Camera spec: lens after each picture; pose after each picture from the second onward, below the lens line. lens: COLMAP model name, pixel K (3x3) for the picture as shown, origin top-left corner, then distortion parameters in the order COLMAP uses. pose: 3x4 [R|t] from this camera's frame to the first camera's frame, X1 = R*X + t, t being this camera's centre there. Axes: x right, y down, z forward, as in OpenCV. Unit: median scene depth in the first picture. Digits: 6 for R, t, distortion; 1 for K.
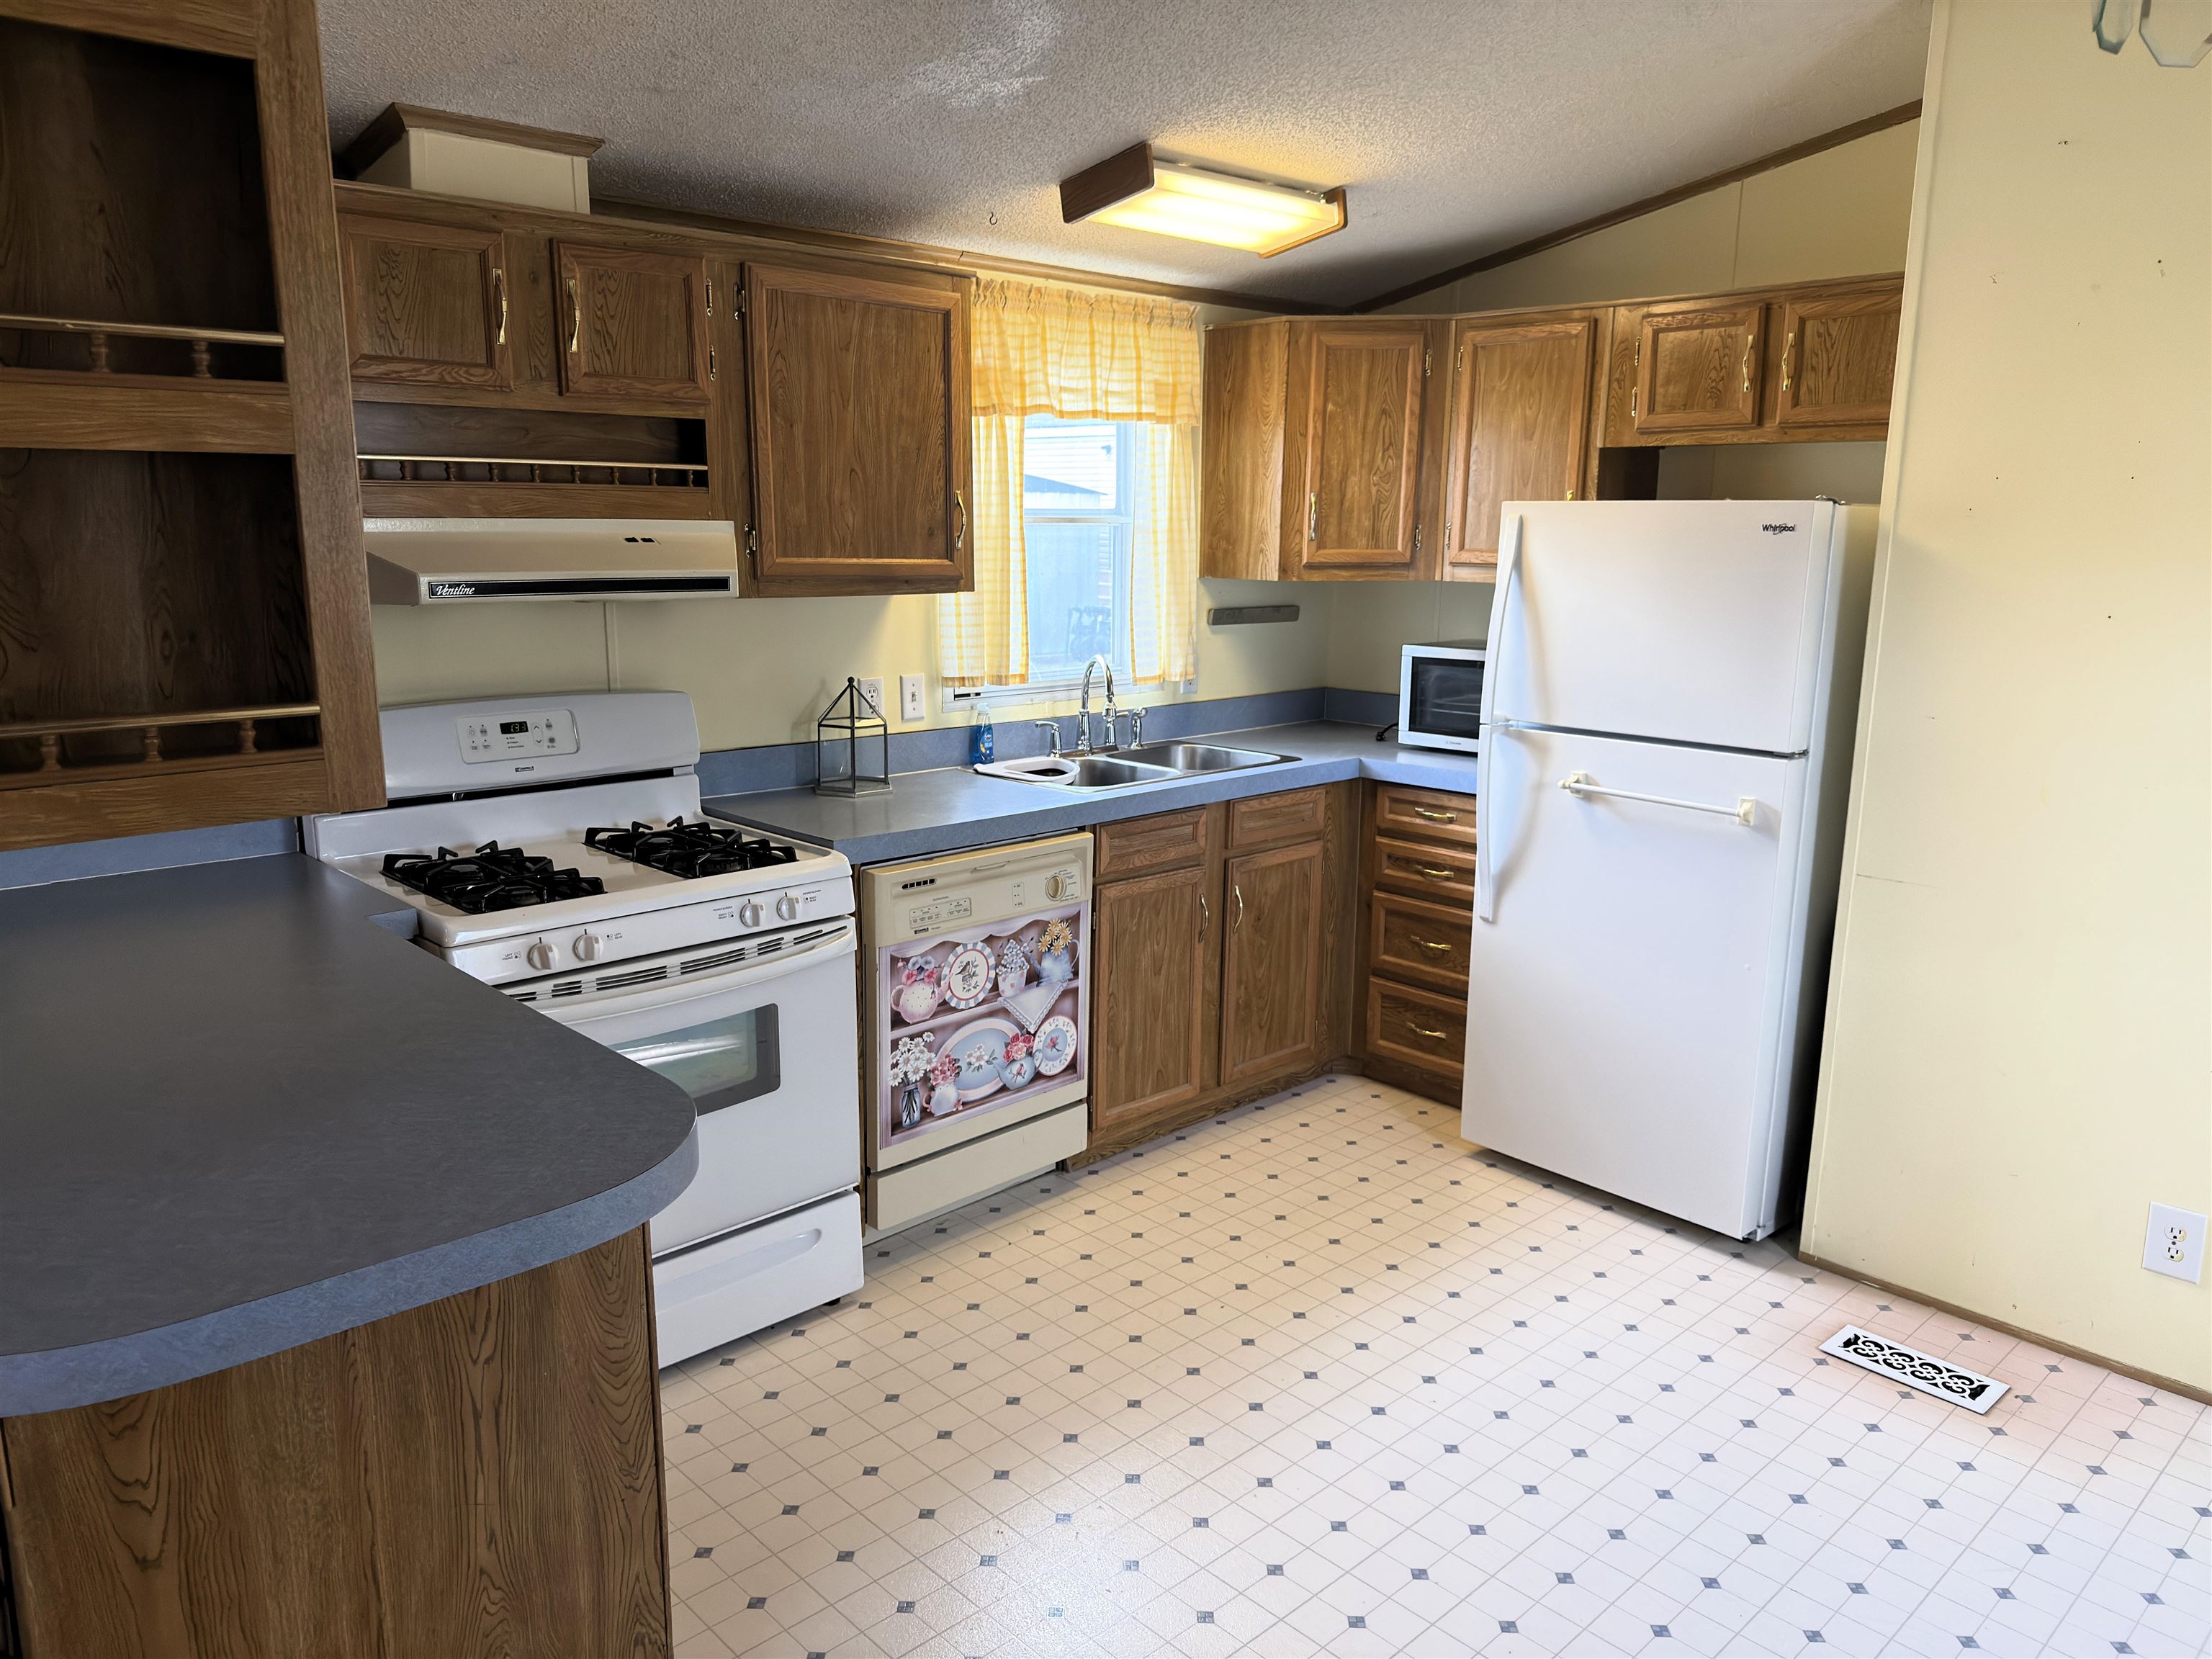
lens RADIAL K [[1527.8, 0, 1112.6], [0, 1527.8, 837.5], [0, 0, 1]] dist [0.061002, -0.052328]
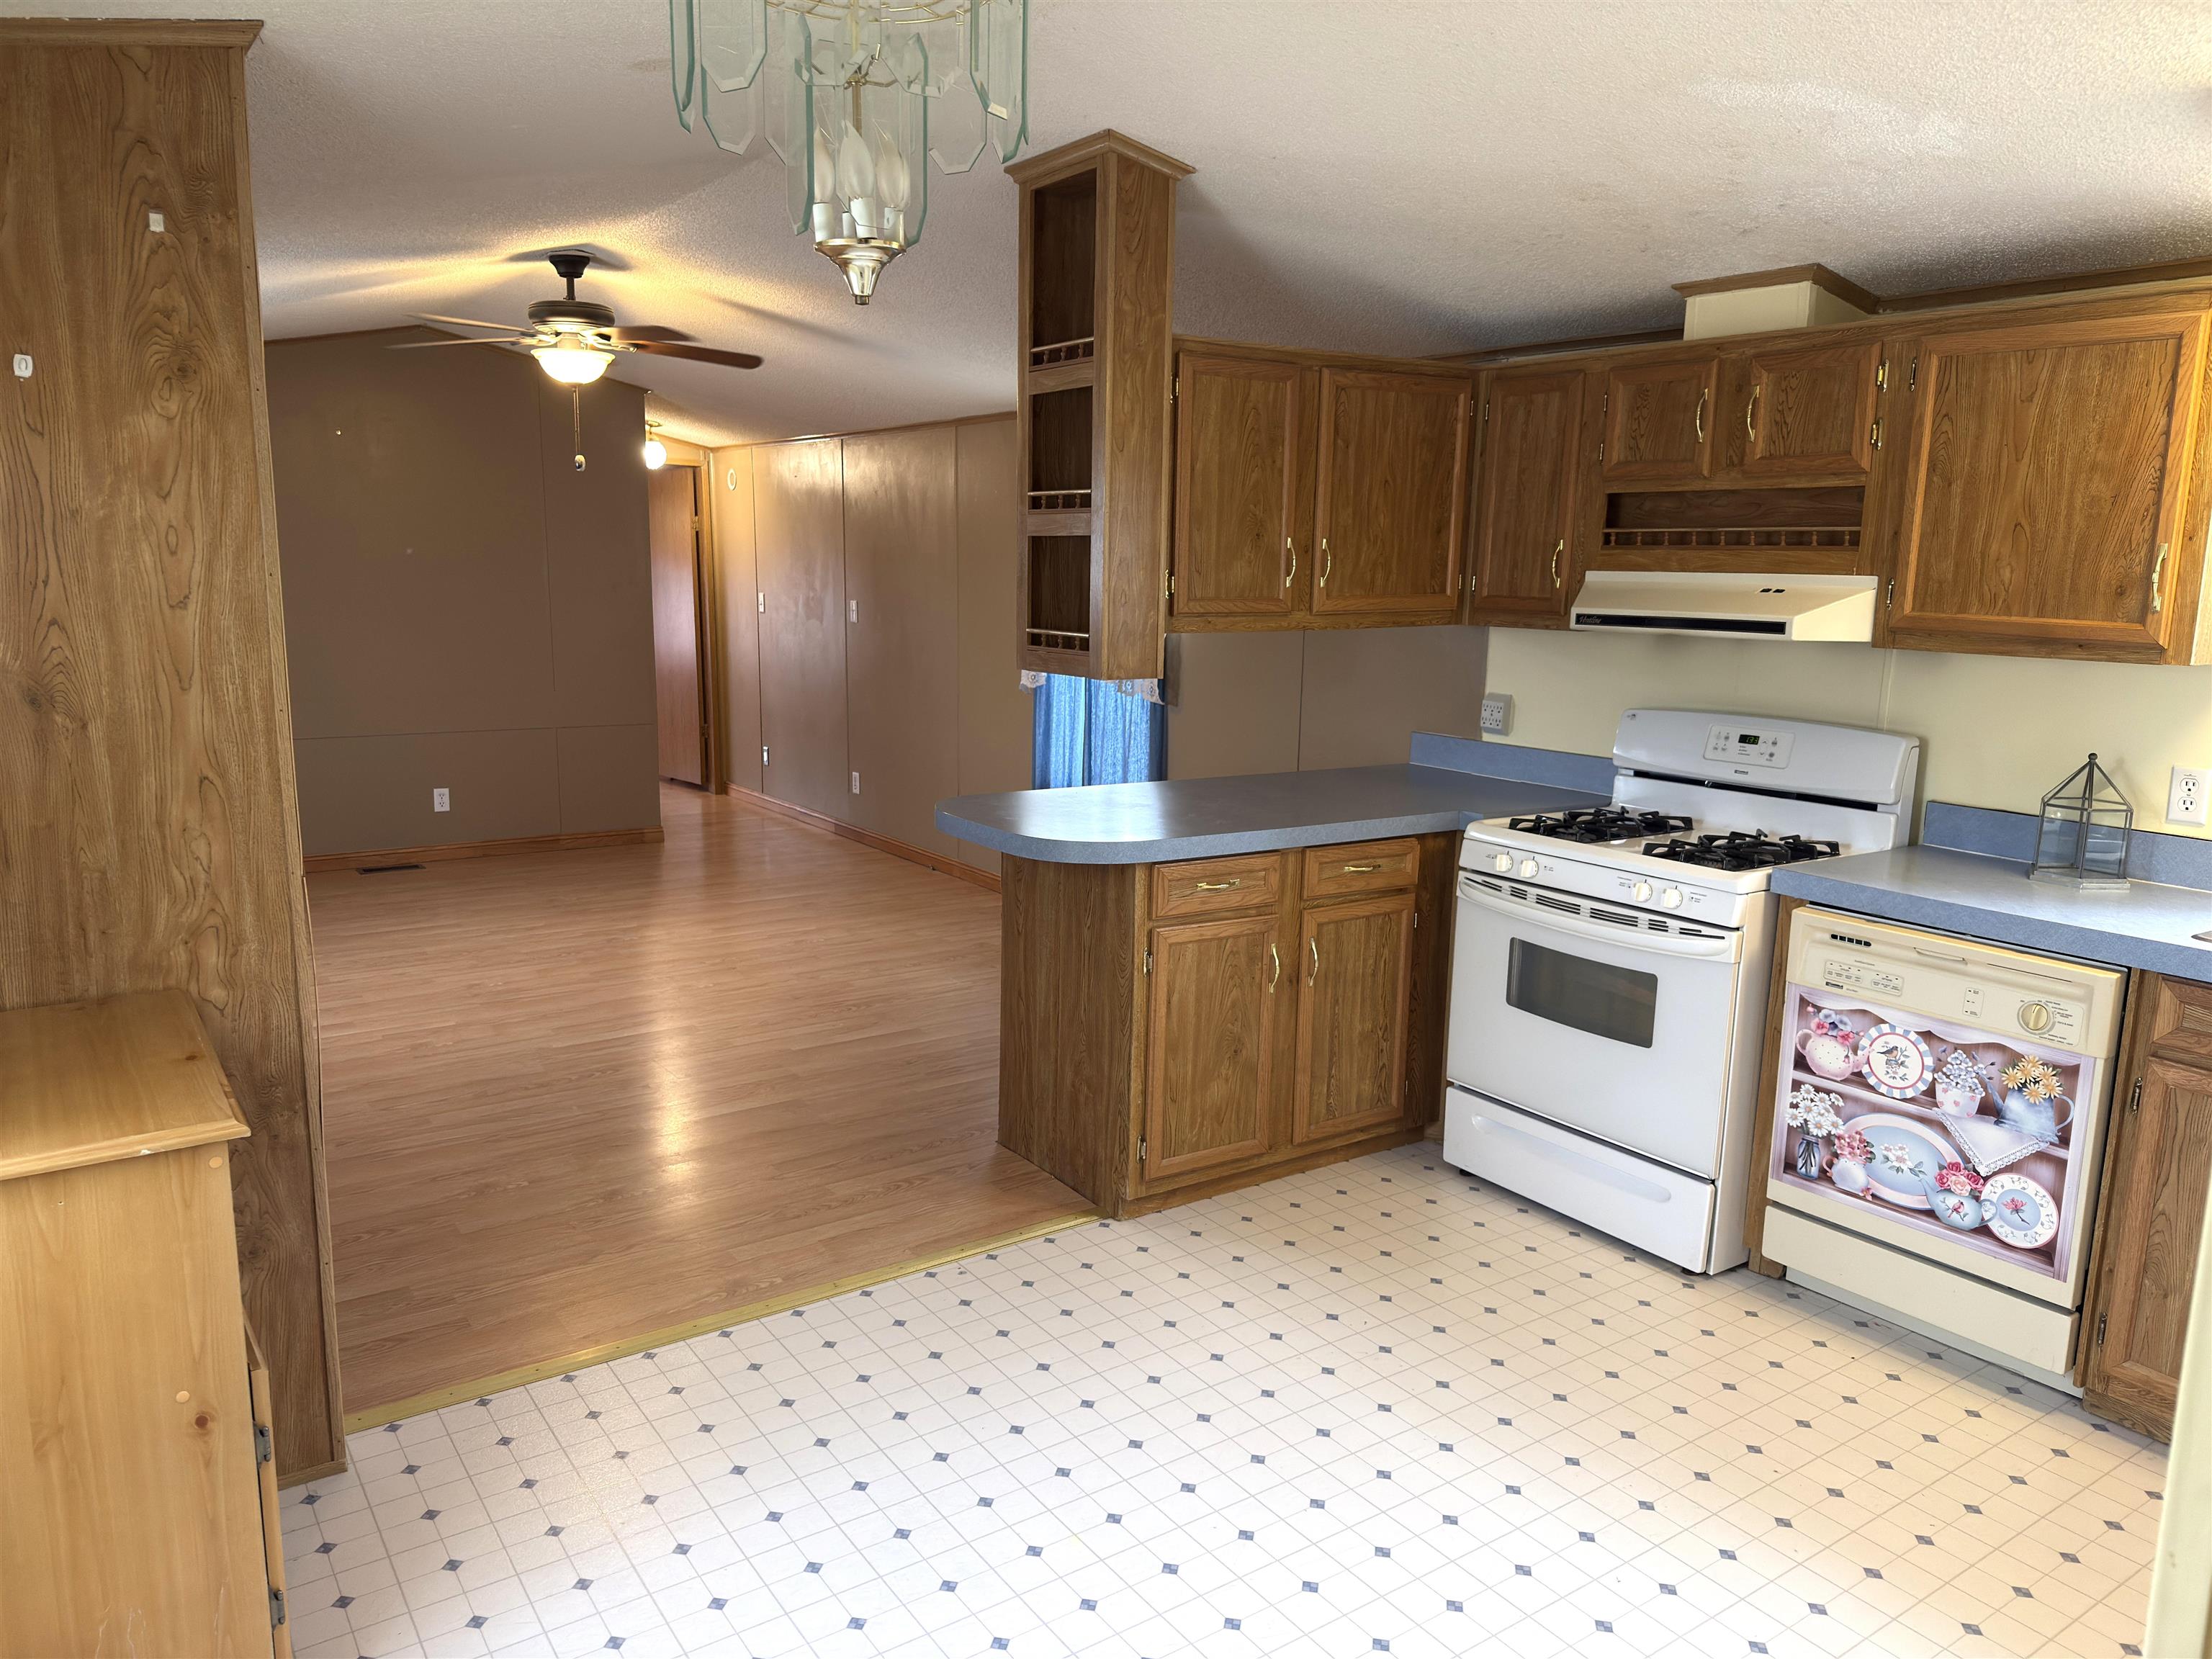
lens RADIAL K [[1527.8, 0, 1112.3], [0, 1527.8, 822.7], [0, 0, 1]] dist [0.061002, -0.052328]
pose [[-0.143934, 0.156420, -0.977147, 0.871551], [-0.224671, 0.956478, 0.186205, -0.116638], [0.963746, 0.246338, -0.102527, 0.607326]]
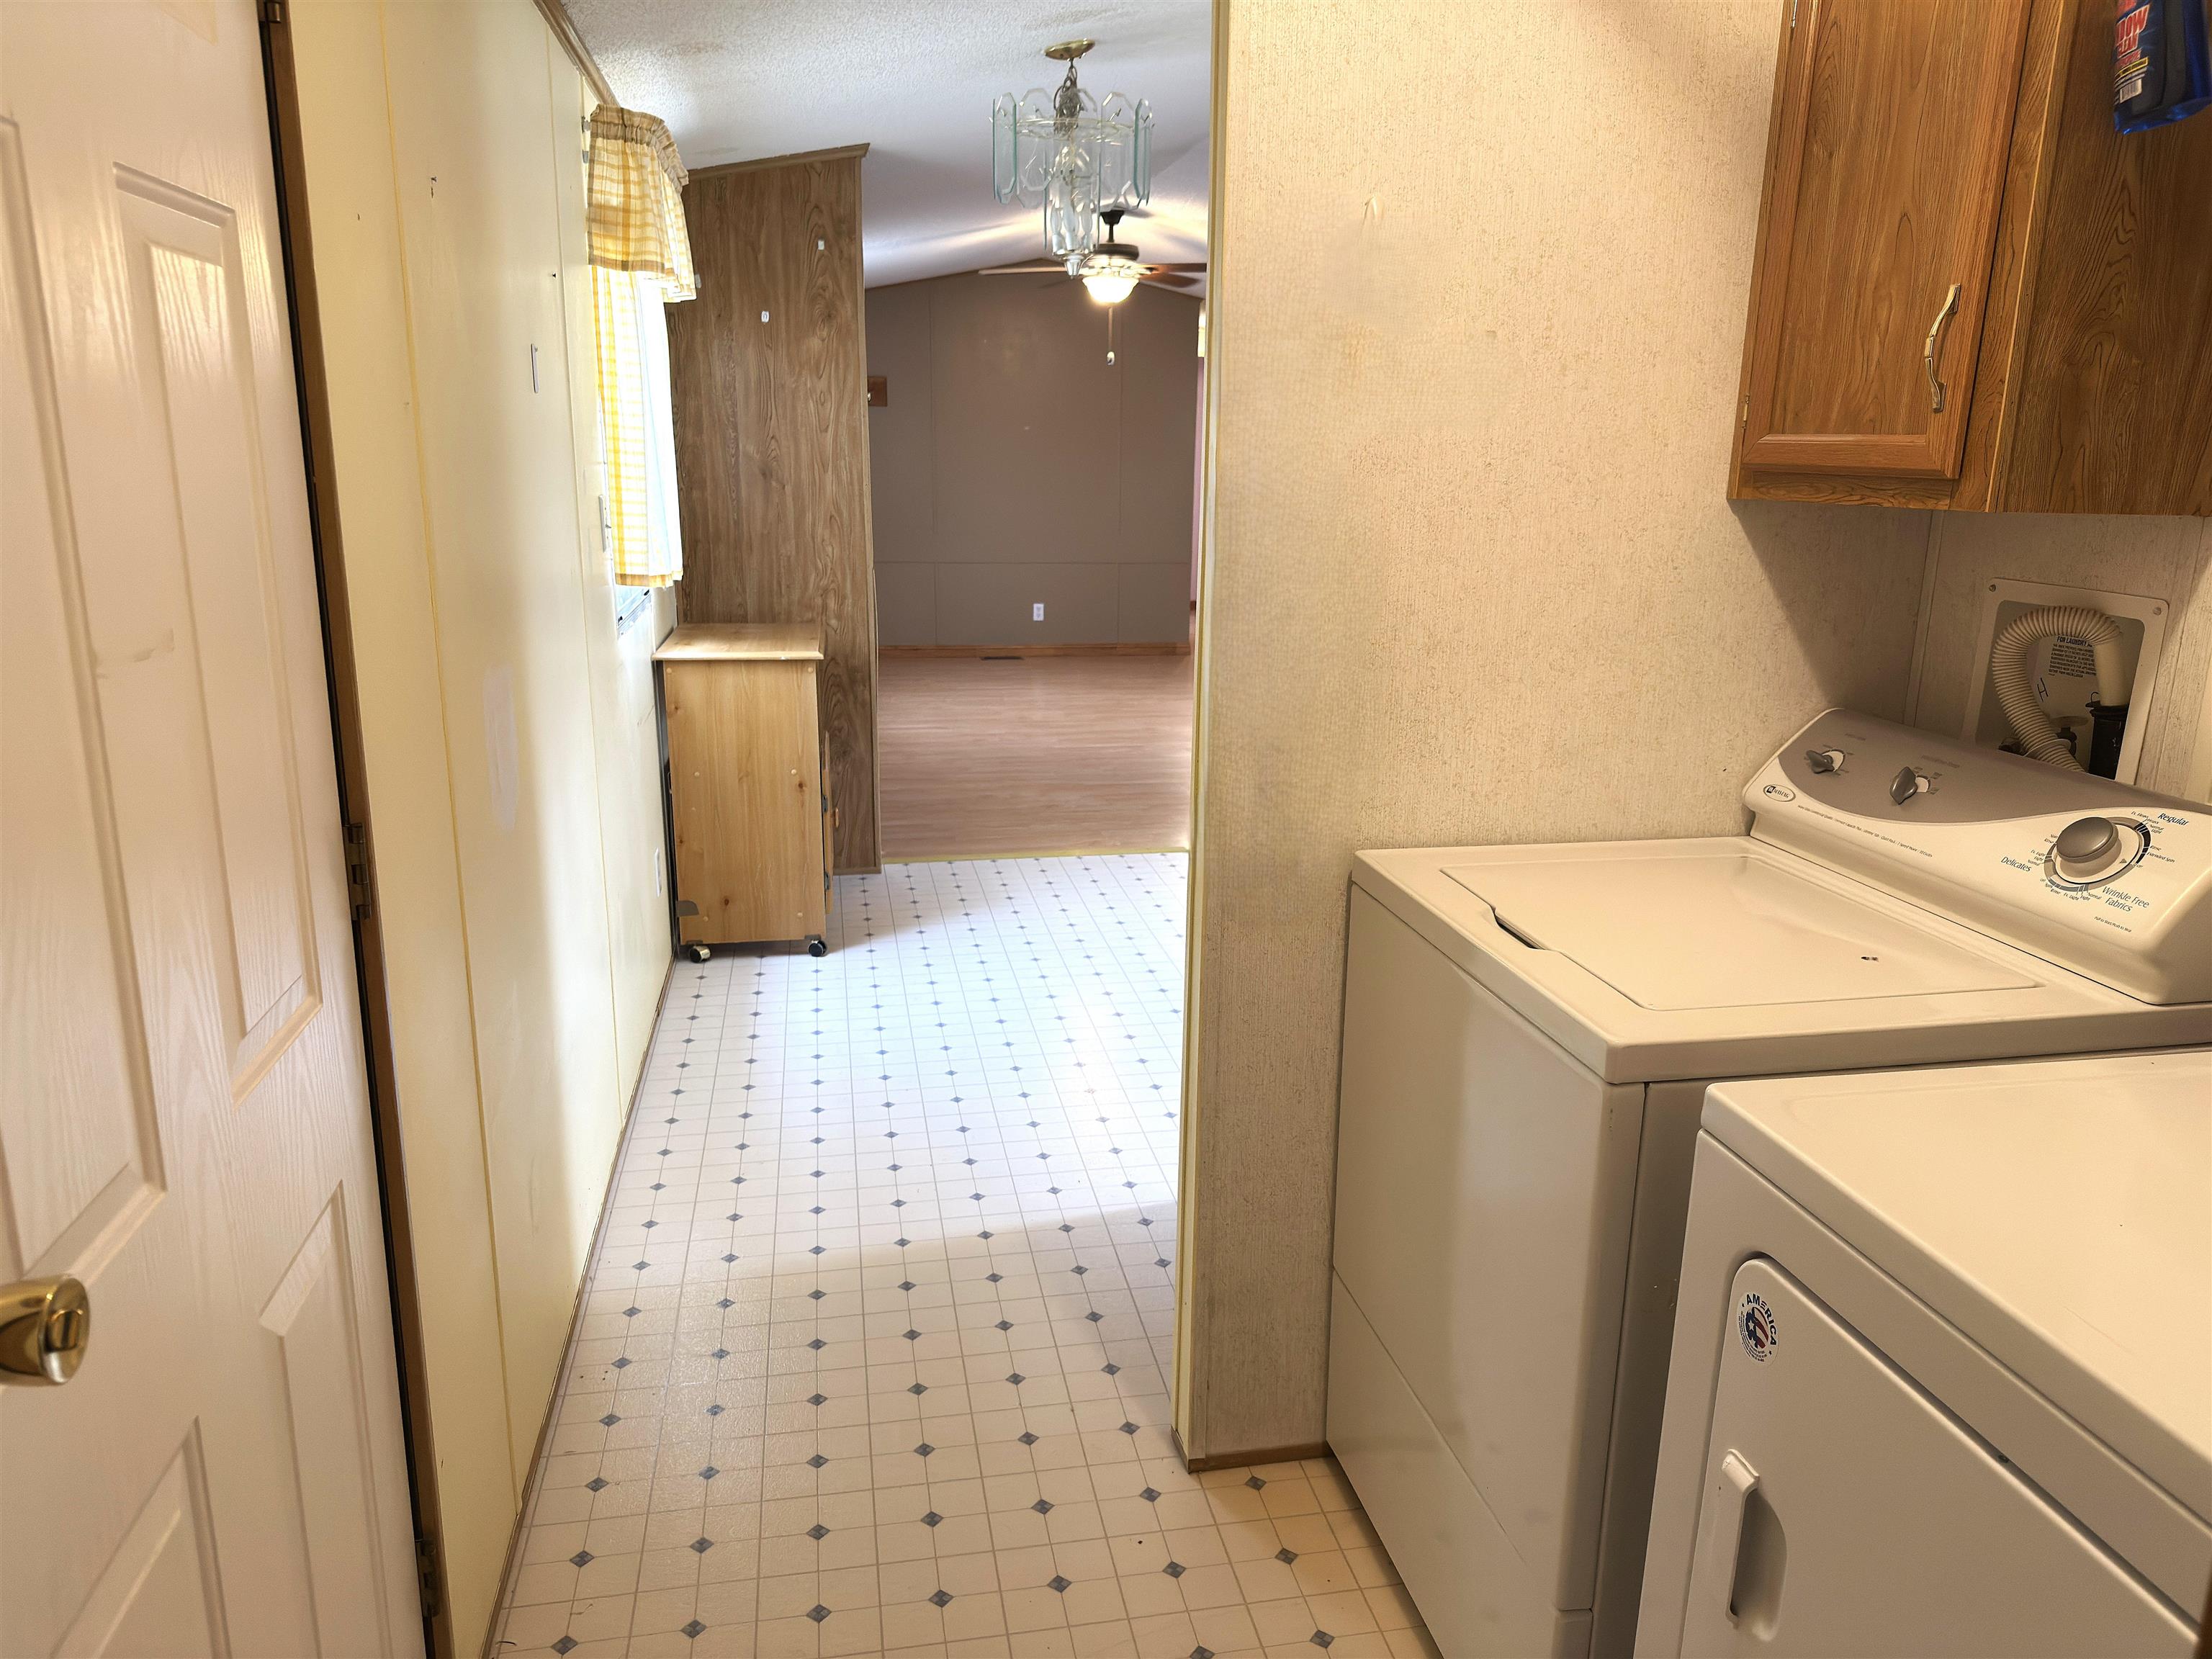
lens RADIAL K [[1527.8, 0, 1118.2], [0, 1527.8, 832.3], [0, 0, 1]] dist [0.061002, -0.052328]
pose [[-0.536533, 0.191568, -0.821848, 1.345481], [-0.193875, 0.919860, 0.340983, -0.184723], [0.821307, 0.342285, -0.456394, 1.120315]]
